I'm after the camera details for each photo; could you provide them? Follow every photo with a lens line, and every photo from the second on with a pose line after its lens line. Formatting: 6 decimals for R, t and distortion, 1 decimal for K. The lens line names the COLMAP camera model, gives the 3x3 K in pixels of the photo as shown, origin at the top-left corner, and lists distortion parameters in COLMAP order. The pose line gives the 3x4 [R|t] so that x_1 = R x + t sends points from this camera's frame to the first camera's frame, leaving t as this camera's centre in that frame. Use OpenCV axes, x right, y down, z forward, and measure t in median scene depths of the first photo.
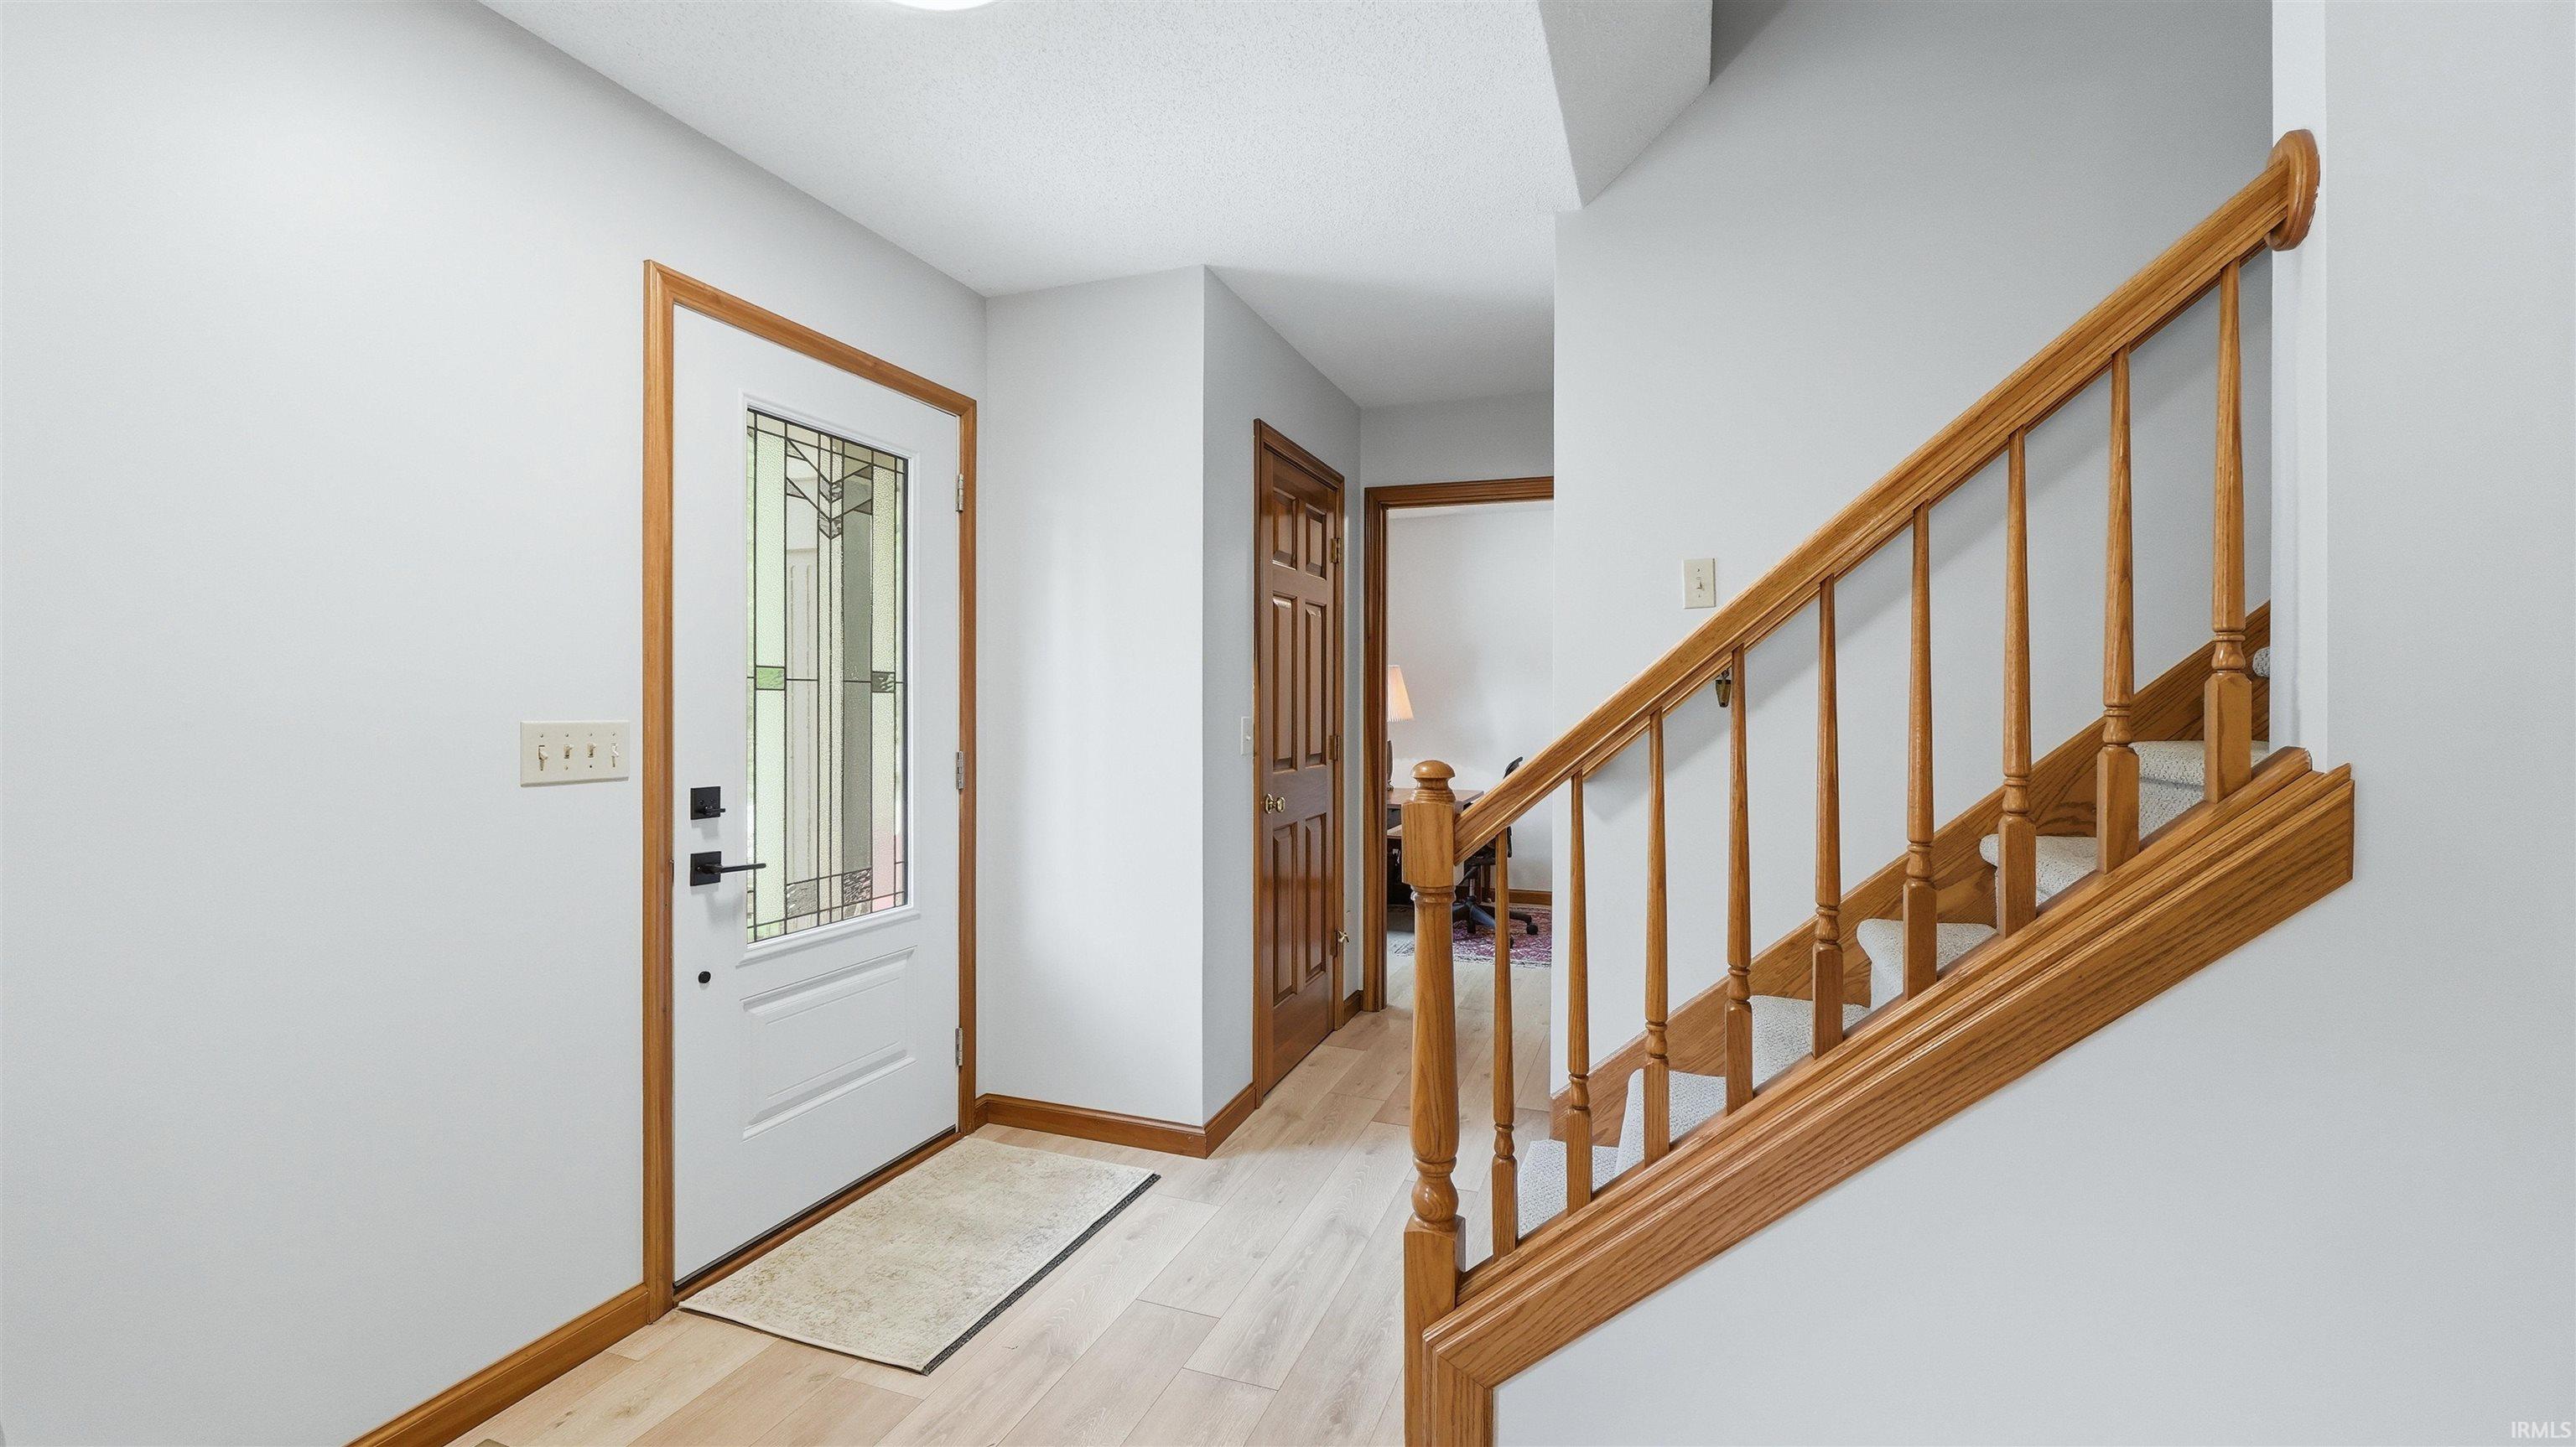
lens RADIAL K [[1072.0, 0, 1294.0], [0, 1072.0, 706.4], [0, 0, 1]] dist [-0.005734, 0.000202]
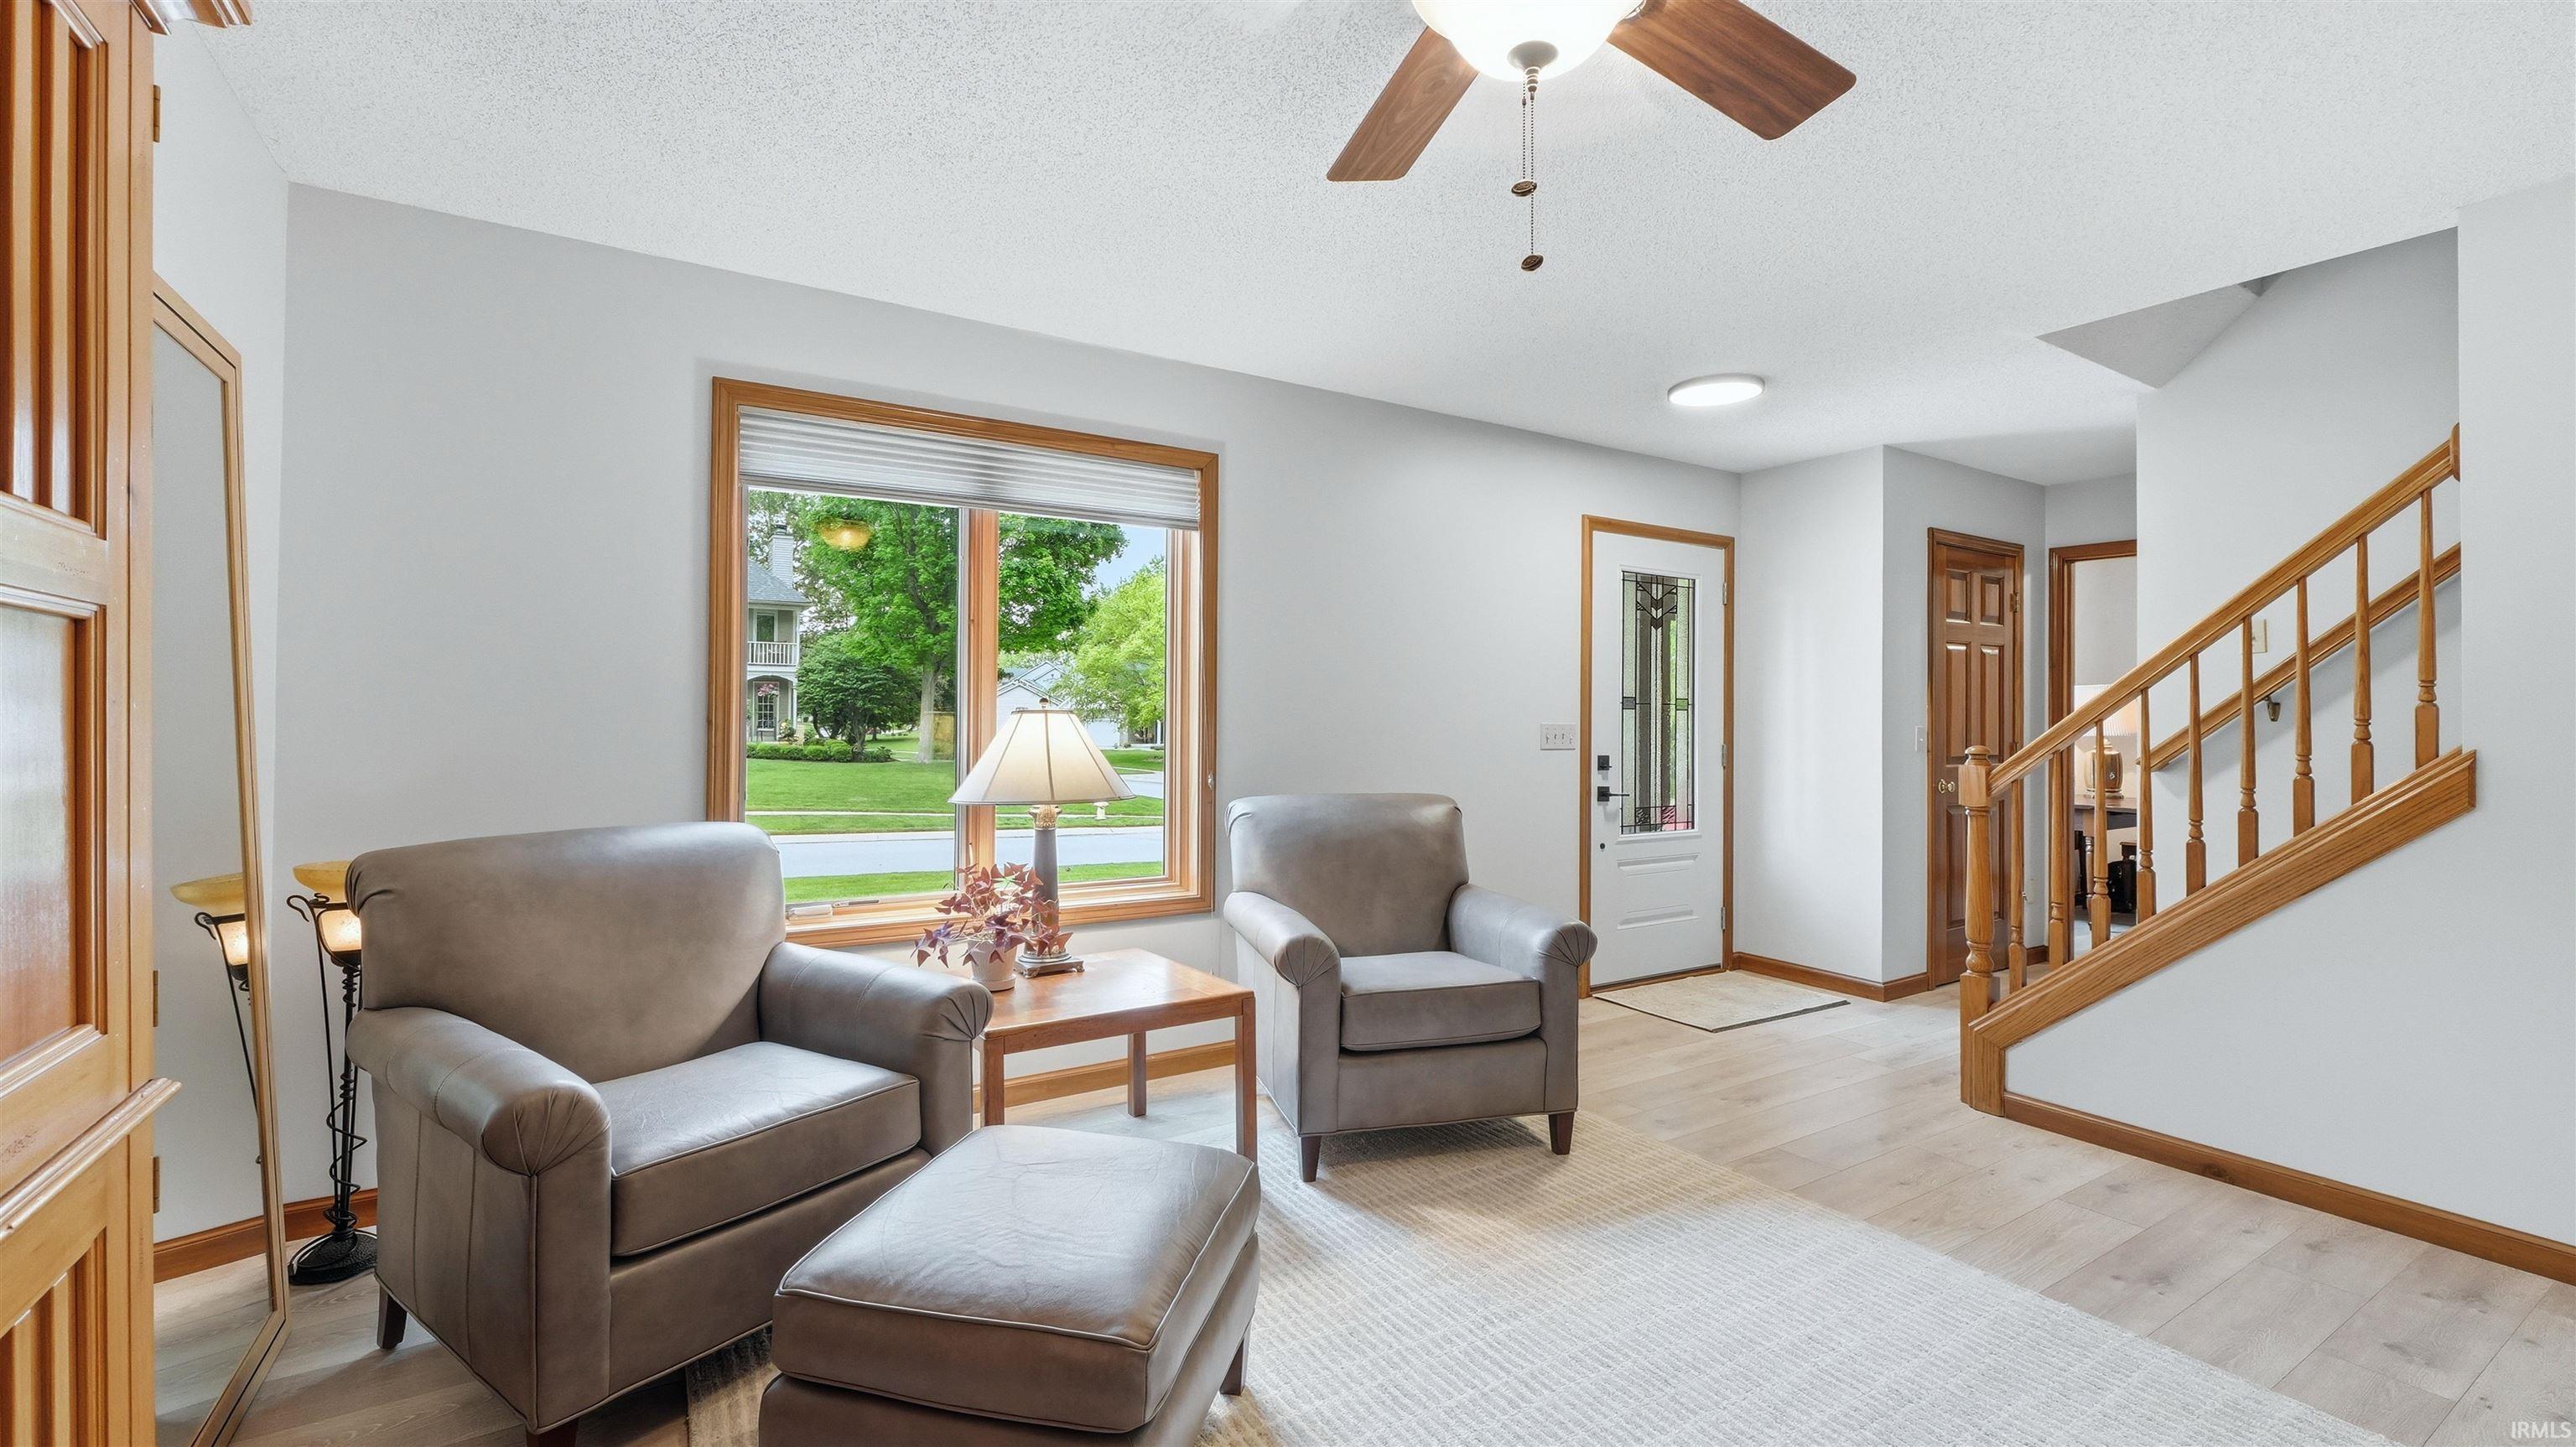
lens RADIAL K [[1072.0, 0, 1288.5], [0, 1072.0, 706.2], [0, 0, 1]] dist [-0.005734, 0.000202]
pose [[0.787954, -0.001420, -0.615733, 0.197082], [-0.007929, 0.999891, -0.012453, 0.007216], [0.615684, 0.014694, 0.787857, -0.792247]]
